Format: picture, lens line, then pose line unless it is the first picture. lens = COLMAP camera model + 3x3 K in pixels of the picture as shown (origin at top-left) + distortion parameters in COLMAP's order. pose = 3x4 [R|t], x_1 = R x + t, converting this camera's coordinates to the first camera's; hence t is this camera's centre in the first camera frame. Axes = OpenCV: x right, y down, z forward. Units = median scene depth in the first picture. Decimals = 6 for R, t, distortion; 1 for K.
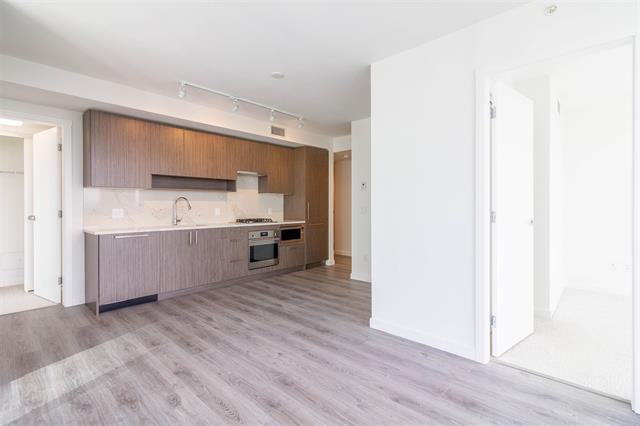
lens RADIAL K [[296.8, 0, 324.7], [0, 296.8, 206.8], [0, 0, 1]] dist [0.011810, -0.000121]
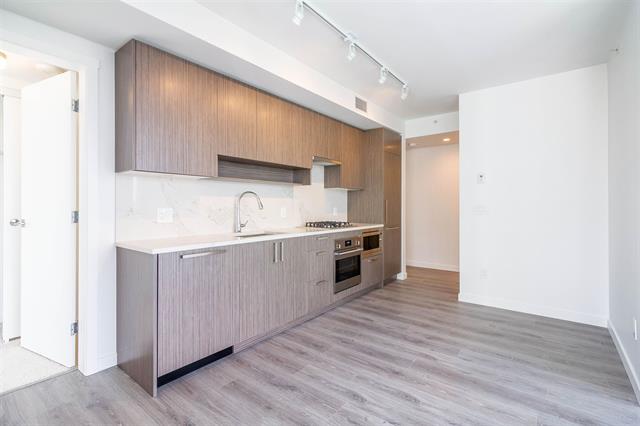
lens RADIAL K [[299.0, 0, 325.2], [0, 299.0, 205.9], [0, 0, 1]] dist [0.002714, 0.000292]
pose [[0.996837, 0.002634, 0.079428, -0.380238], [-0.002529, 0.999996, -0.001428, 0.001773], [-0.079432, 0.001223, 0.996840, 0.319928]]
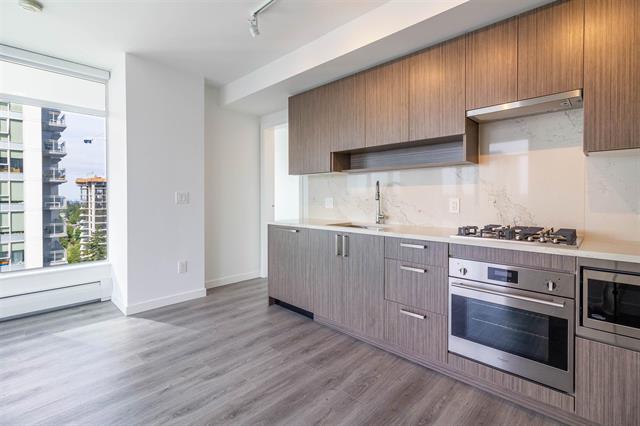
lens RADIAL K [[299.0, 0, 325.2], [0, 299.0, 205.9], [0, 0, 1]] dist [0.002714, 0.000292]
pose [[-0.025768, 0.029724, -0.999226, 0.168546], [-0.001602, 0.999555, 0.029775, 0.003198], [0.999667, 0.002368, -0.025709, 0.954486]]
